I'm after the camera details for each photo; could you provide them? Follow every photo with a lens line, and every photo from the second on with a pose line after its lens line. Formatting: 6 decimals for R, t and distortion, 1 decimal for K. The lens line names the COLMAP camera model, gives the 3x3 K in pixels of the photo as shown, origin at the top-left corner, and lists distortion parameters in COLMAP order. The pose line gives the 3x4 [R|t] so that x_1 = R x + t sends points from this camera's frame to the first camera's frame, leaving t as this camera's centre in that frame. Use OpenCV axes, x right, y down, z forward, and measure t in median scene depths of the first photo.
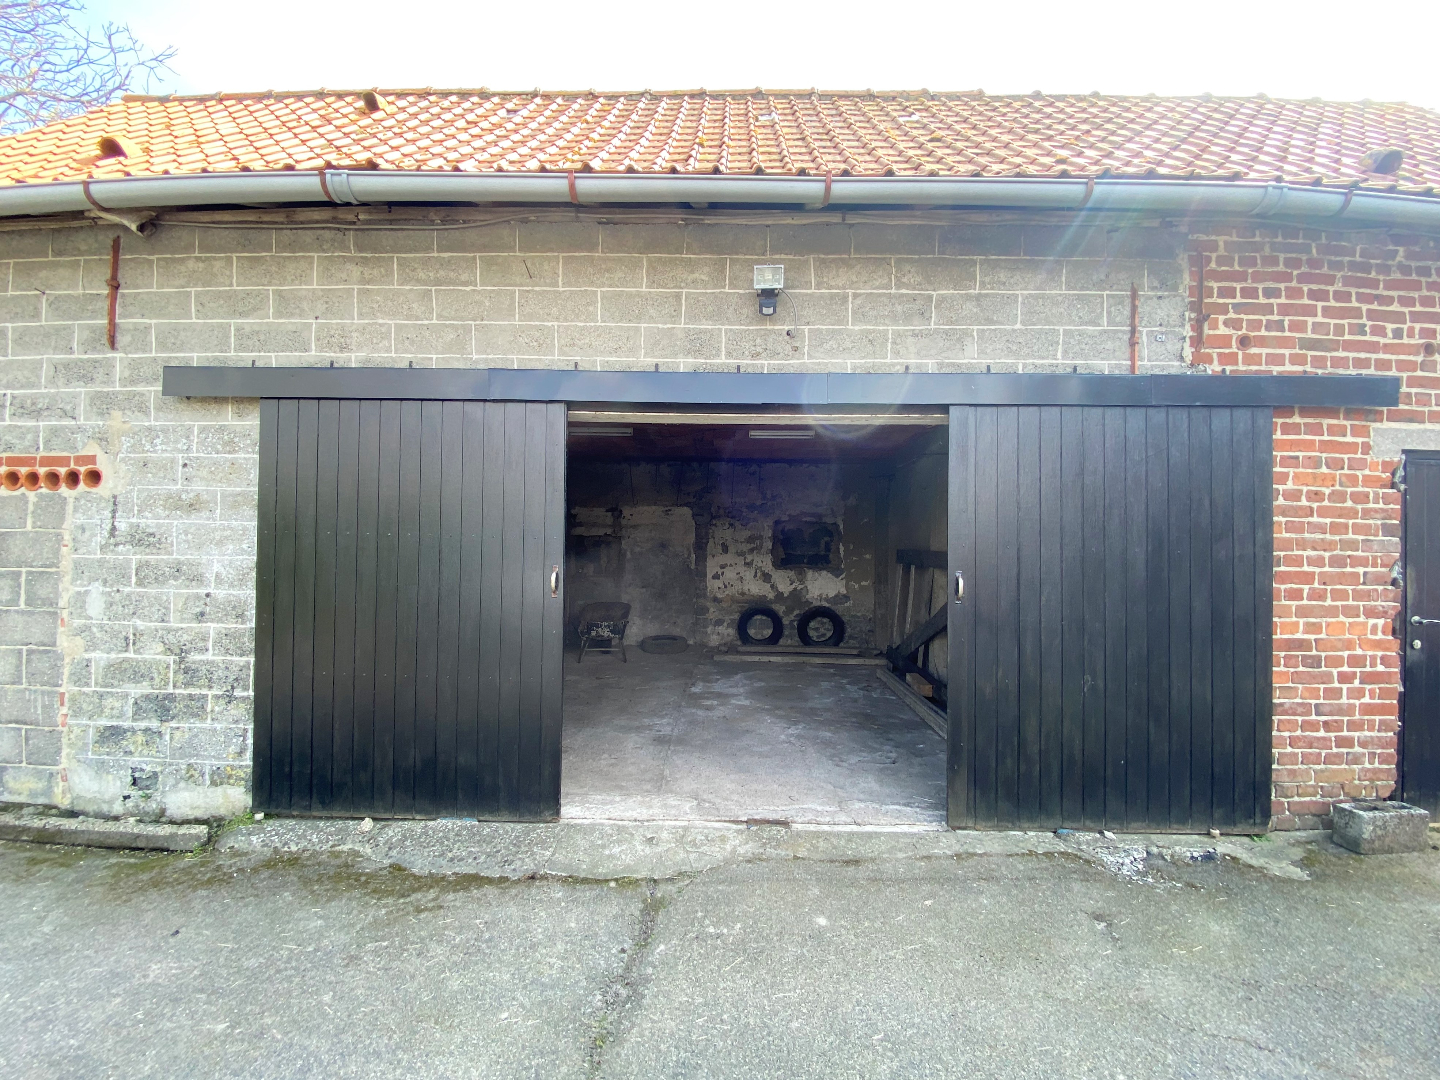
lens RADIAL K [[595.1, 0, 719.0], [0, 595.1, 537.7], [0, 0, 1]] dist [0.002710, -0.000048]
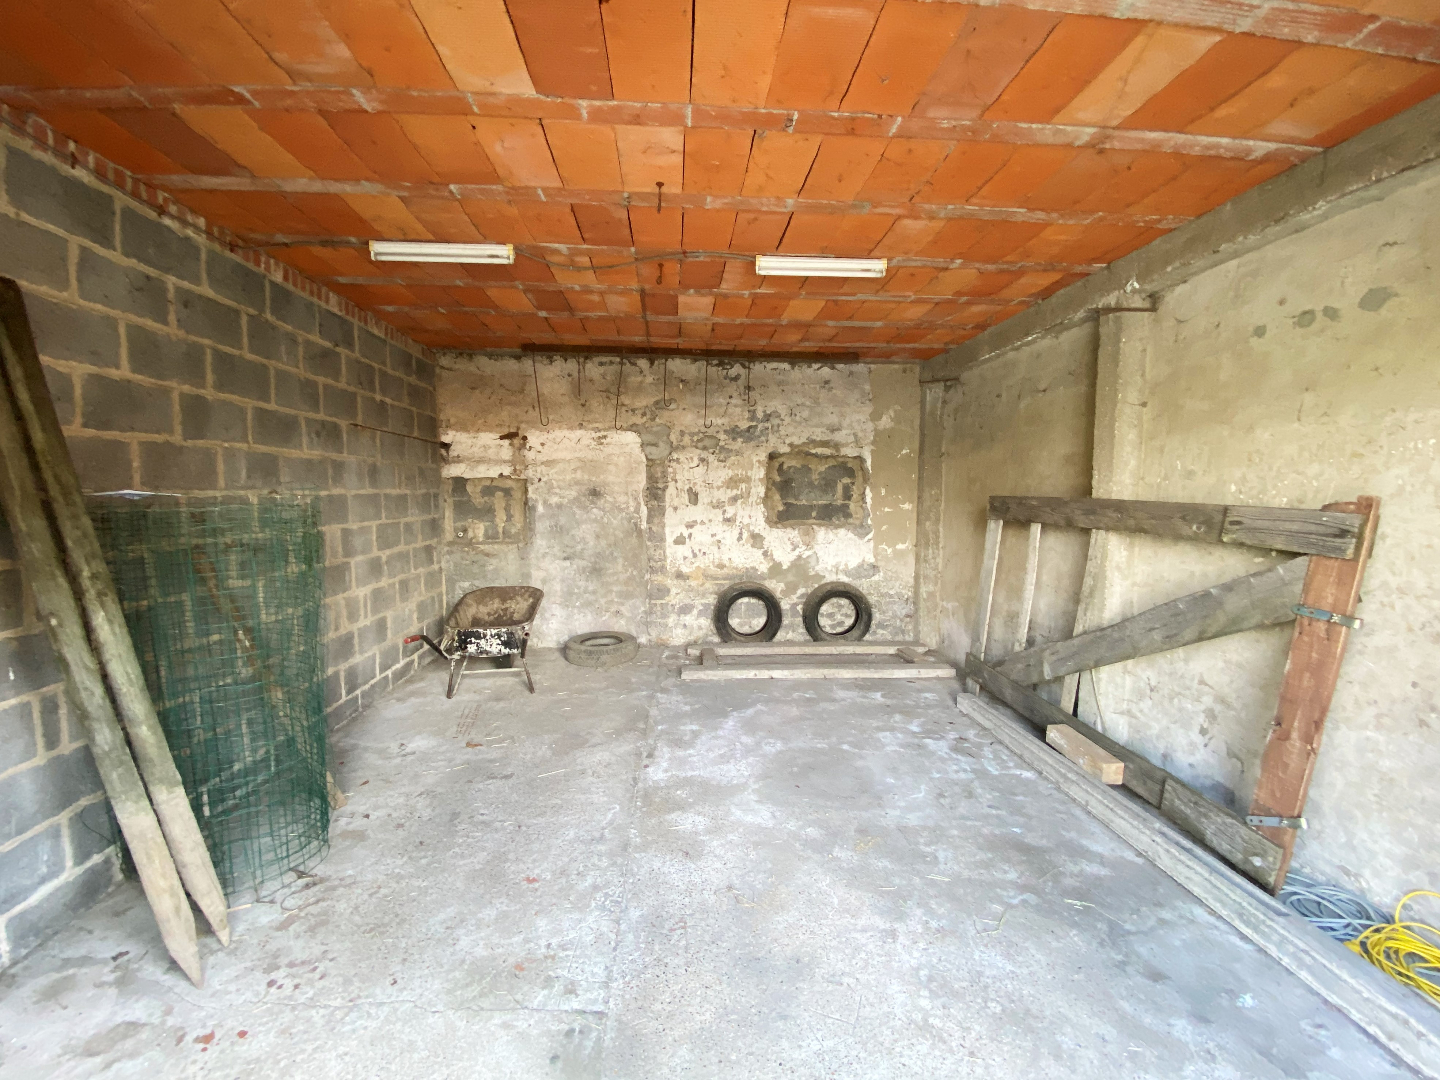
lens RADIAL K [[595.1, 0, 725.9], [0, 595.1, 539.7], [0, 0, 1]] dist [0.002710, -0.000048]
pose [[0.994952, -0.017663, 0.098783, -0.019137], [0.008274, 0.995475, 0.094668, 0.003509], [-0.100008, -0.093373, 0.990596, 0.352275]]
